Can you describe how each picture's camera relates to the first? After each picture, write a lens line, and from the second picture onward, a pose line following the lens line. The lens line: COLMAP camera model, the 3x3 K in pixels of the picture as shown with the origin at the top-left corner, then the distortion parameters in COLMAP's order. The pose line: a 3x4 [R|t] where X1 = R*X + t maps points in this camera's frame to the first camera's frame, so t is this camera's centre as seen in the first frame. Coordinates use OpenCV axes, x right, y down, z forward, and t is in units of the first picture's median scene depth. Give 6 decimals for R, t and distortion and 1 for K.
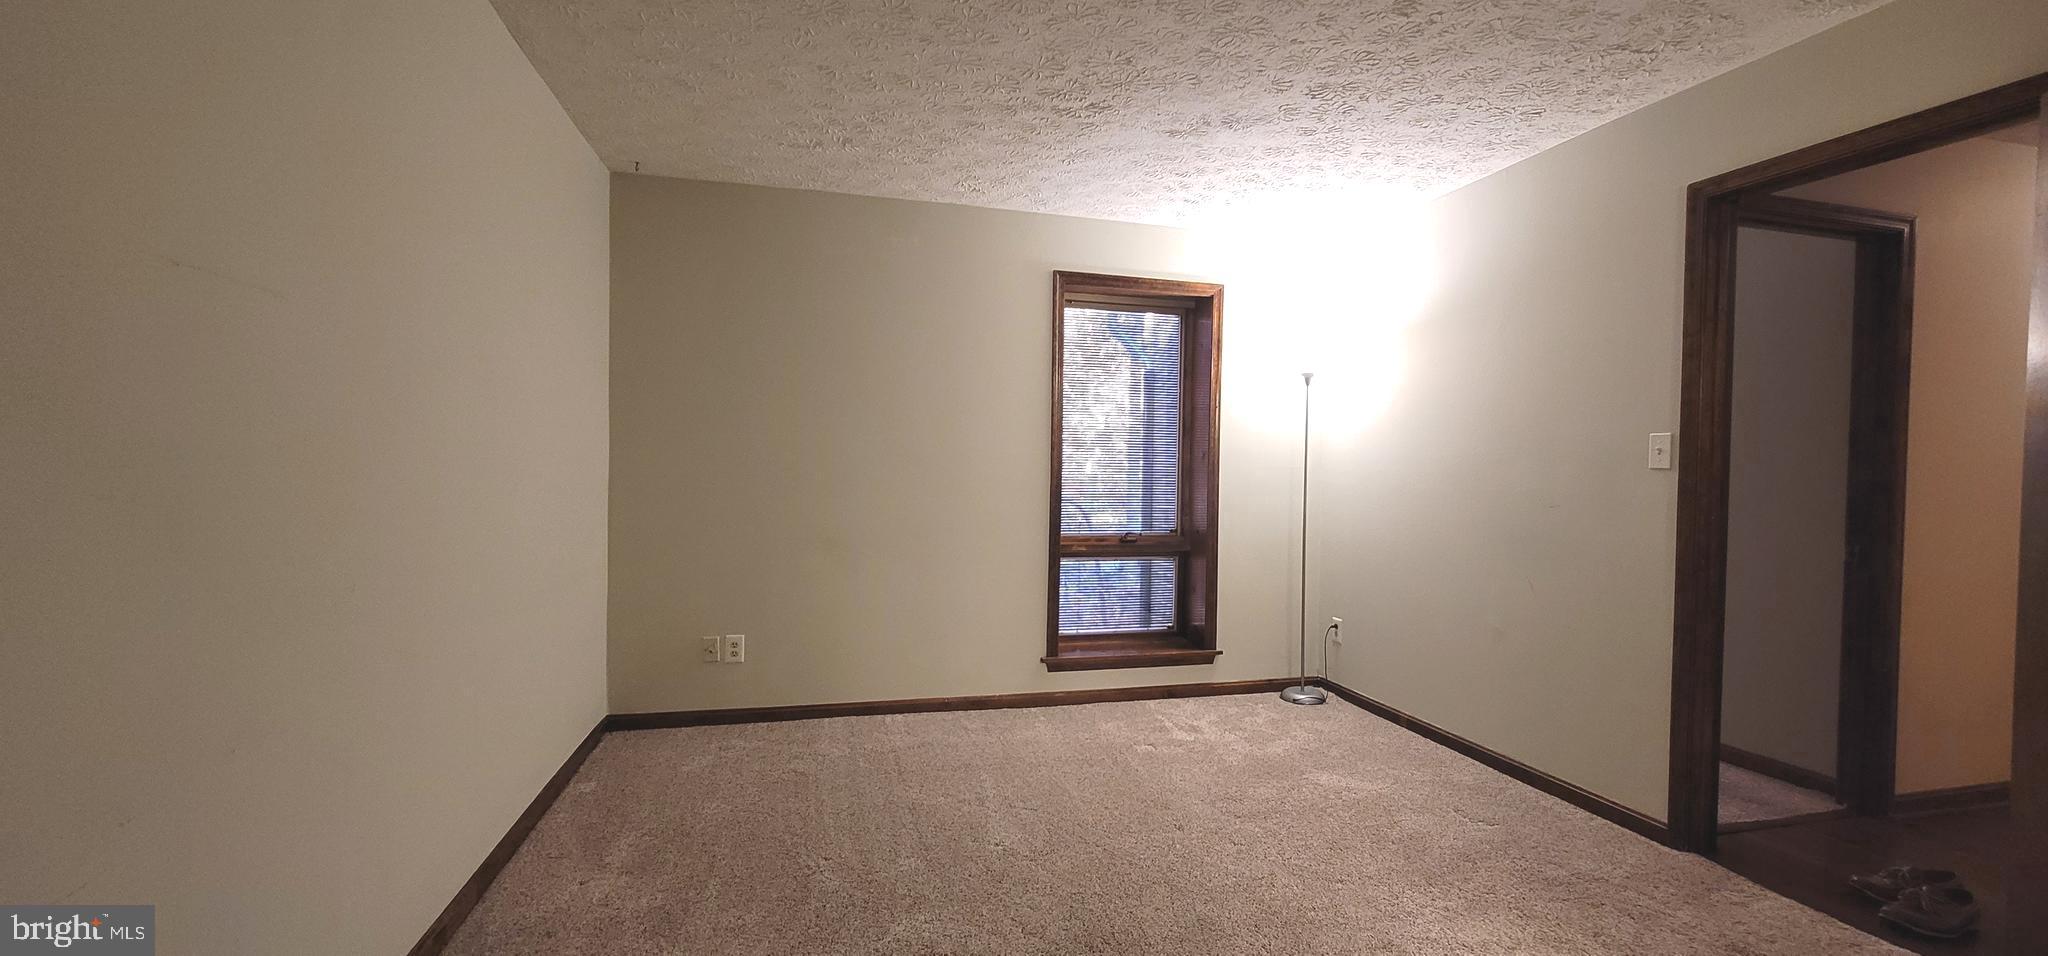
lens RADIAL K [[845.1, 0, 1031.5], [0, 845.1, 481.3], [0, 0, 1]] dist [-0.001439, 0.000790]
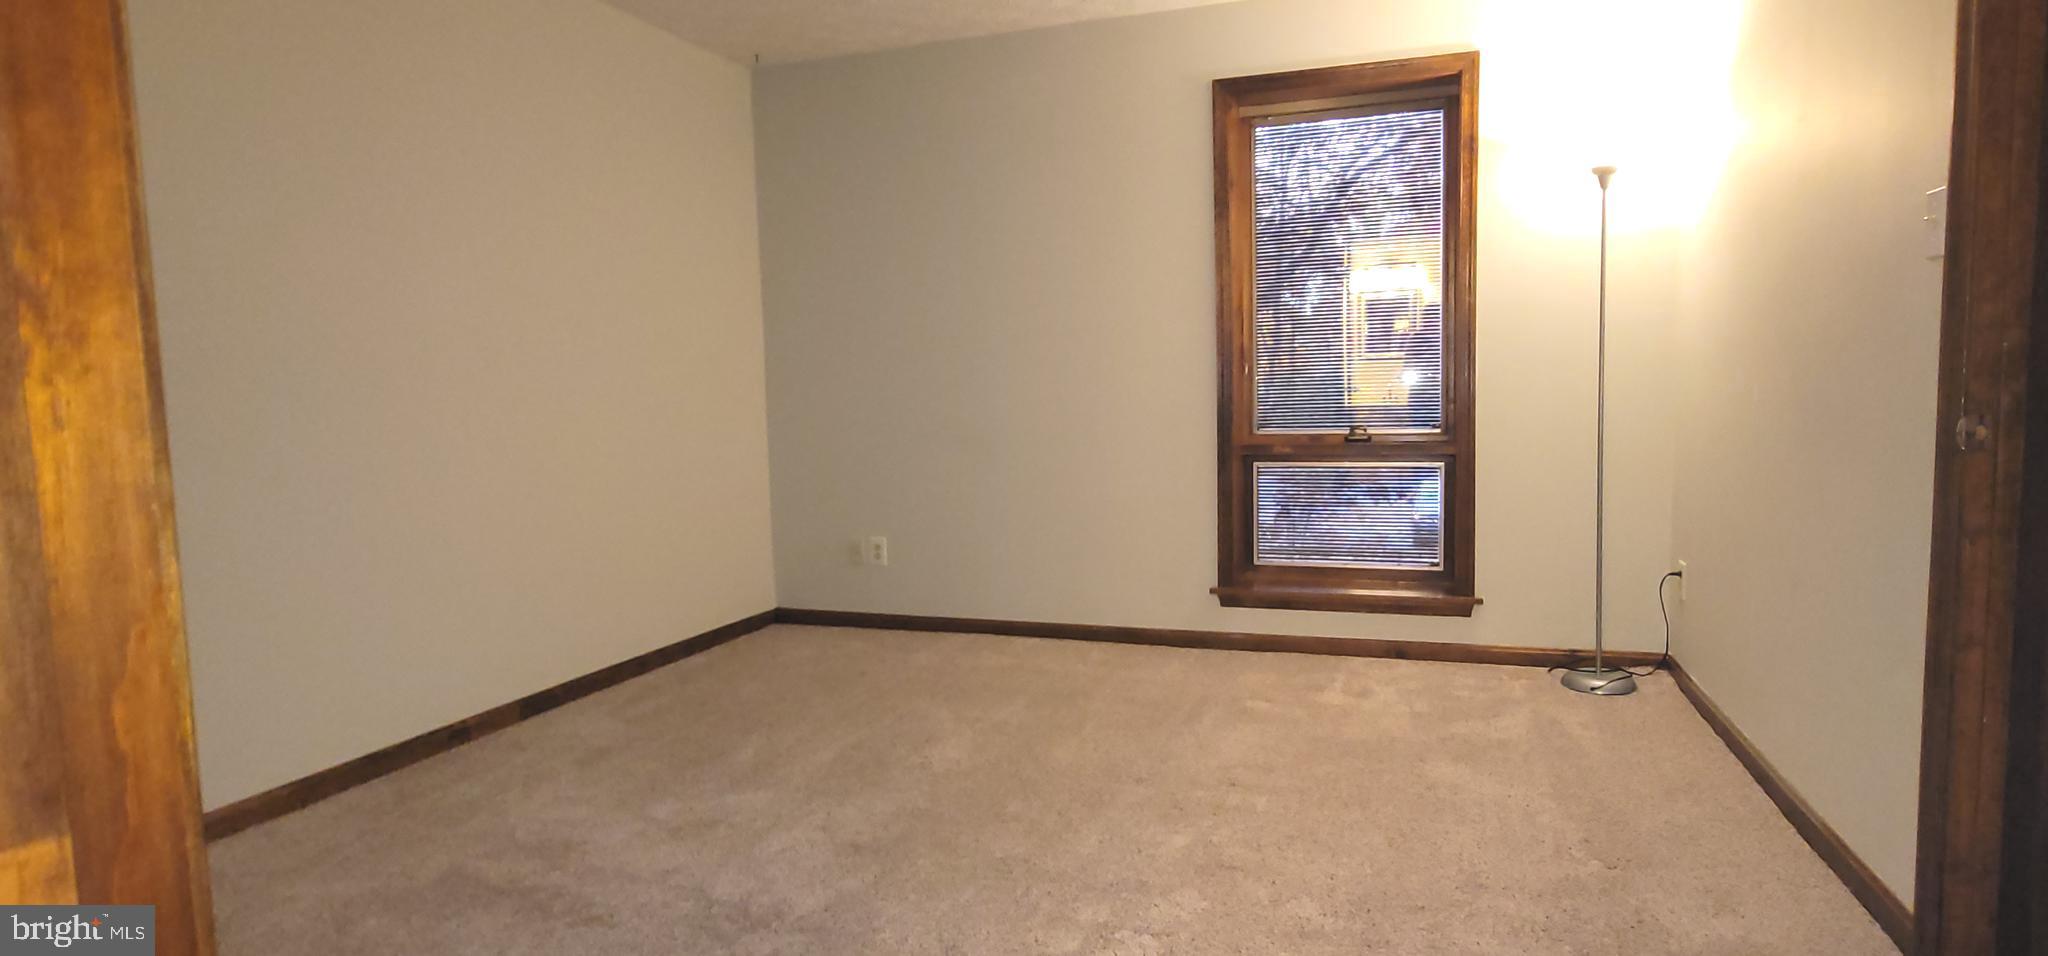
lens RADIAL K [[1075.0, 0, 1024.0], [0, 1075.0, 478.0], [0, 0, 1]] dist [-0.001610, 0.000794]
pose [[0.827097, 0.010678, -0.561958, 0.423942], [0.026611, 0.997954, 0.058128, 0.044677], [0.561430, -0.063032, 0.825120, 0.086341]]
